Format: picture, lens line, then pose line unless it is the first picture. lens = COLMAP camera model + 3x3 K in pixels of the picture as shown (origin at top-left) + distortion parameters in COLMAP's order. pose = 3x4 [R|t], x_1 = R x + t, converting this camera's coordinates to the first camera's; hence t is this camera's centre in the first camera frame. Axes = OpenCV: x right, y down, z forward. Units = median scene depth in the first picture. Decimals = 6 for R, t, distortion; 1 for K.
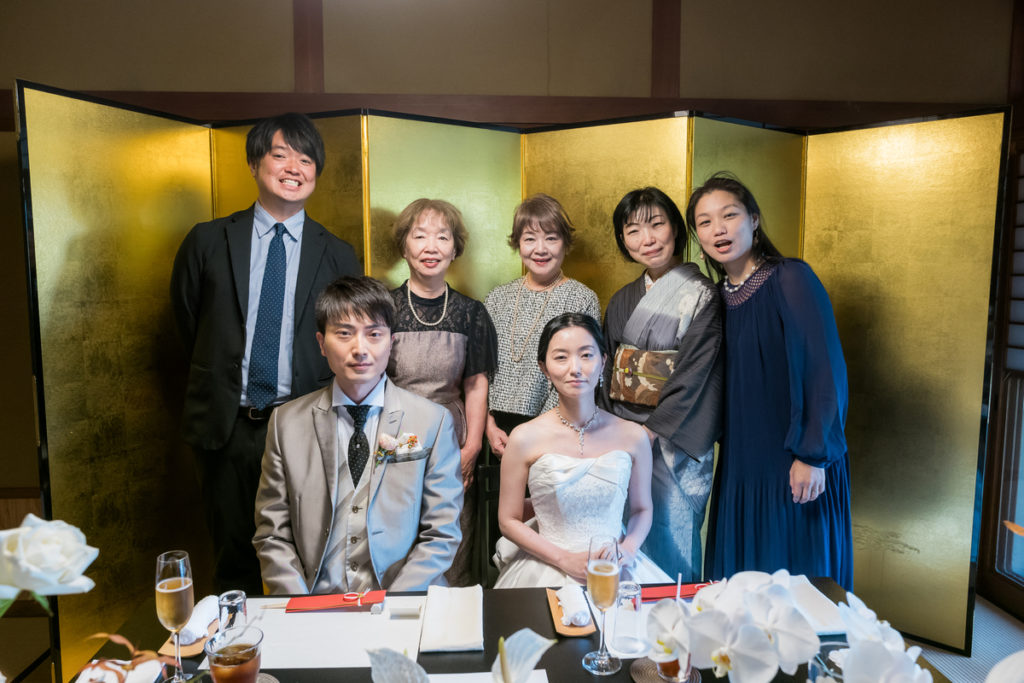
lens RADIAL K [[753.6, 0, 512.0], [0, 753.6, 341.5], [0, 0, 1]] dist [-0.010911, -0.002208]
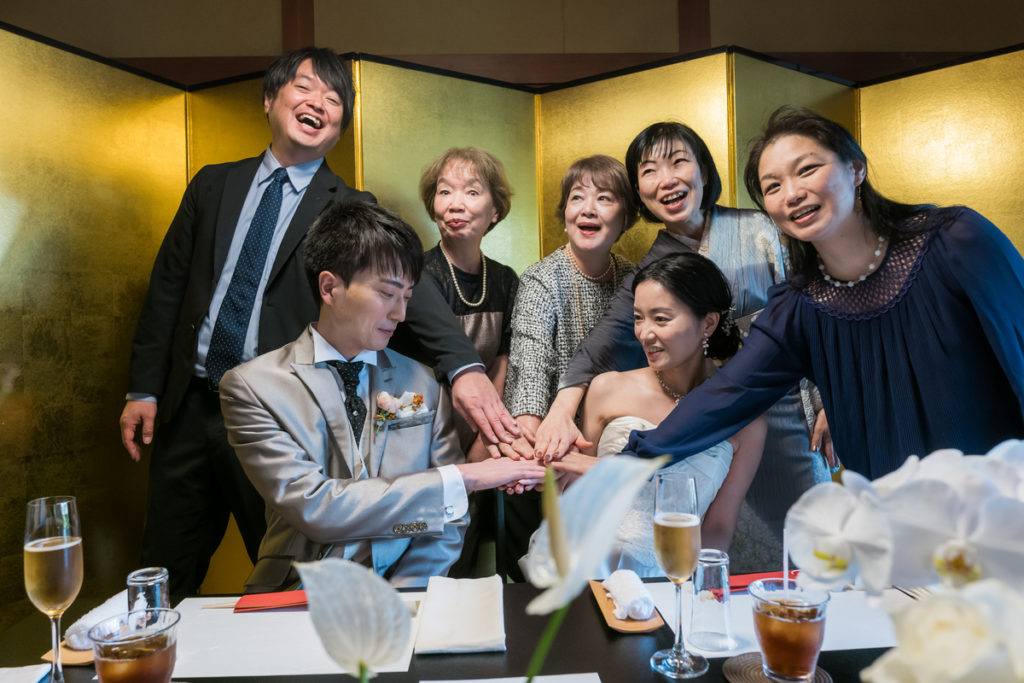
lens RADIAL K [[753.6, 0, 512.0], [0, 753.6, 341.5], [0, 0, 1]] dist [-0.010911, -0.002208]
pose [[0.999630, -0.021727, -0.016368, -0.009416], [0.019998, 0.994860, -0.099265, 0.124310], [0.018441, 0.098901, 0.994926, 0.177569]]
